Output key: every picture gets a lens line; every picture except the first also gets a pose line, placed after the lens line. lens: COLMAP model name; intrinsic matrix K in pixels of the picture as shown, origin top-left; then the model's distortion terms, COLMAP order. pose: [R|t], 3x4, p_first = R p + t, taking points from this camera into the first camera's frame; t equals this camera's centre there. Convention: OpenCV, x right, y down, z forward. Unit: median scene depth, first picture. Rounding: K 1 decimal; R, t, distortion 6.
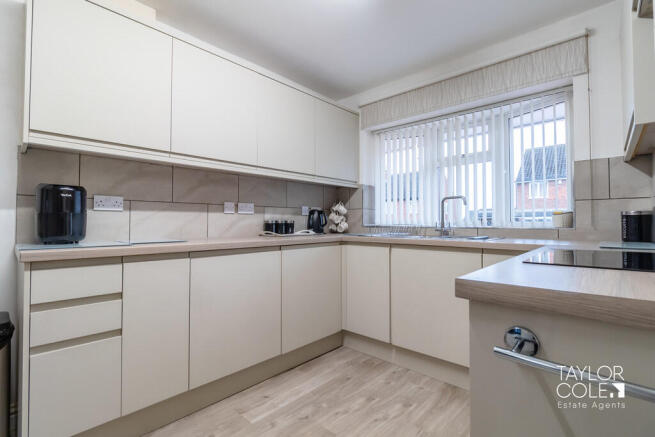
lens RADIAL K [[302.5, 0, 326.2], [0, 302.5, 218.3], [0, 0, 1]] dist [-0.010525, -0.001004]
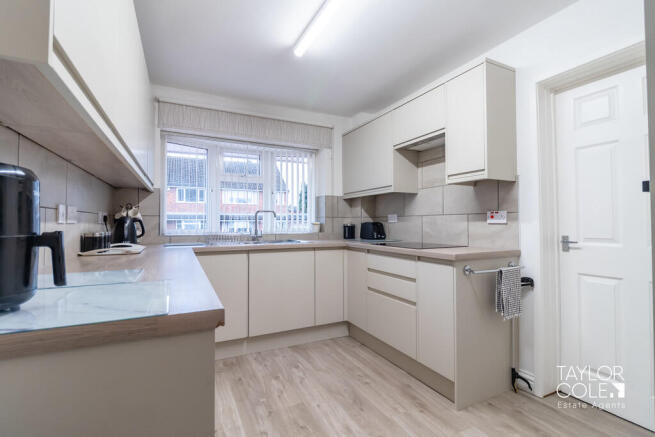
lens RADIAL K [[302.5, 0, 325.8], [0, 302.5, 218.3], [0, 0, 1]] dist [-0.010525, -0.001004]
pose [[0.353870, 0.017576, 0.935130, -0.901270], [-0.008977, 0.999841, -0.015395, -0.026962], [-0.935252, -0.002947, 0.353971, 0.369576]]
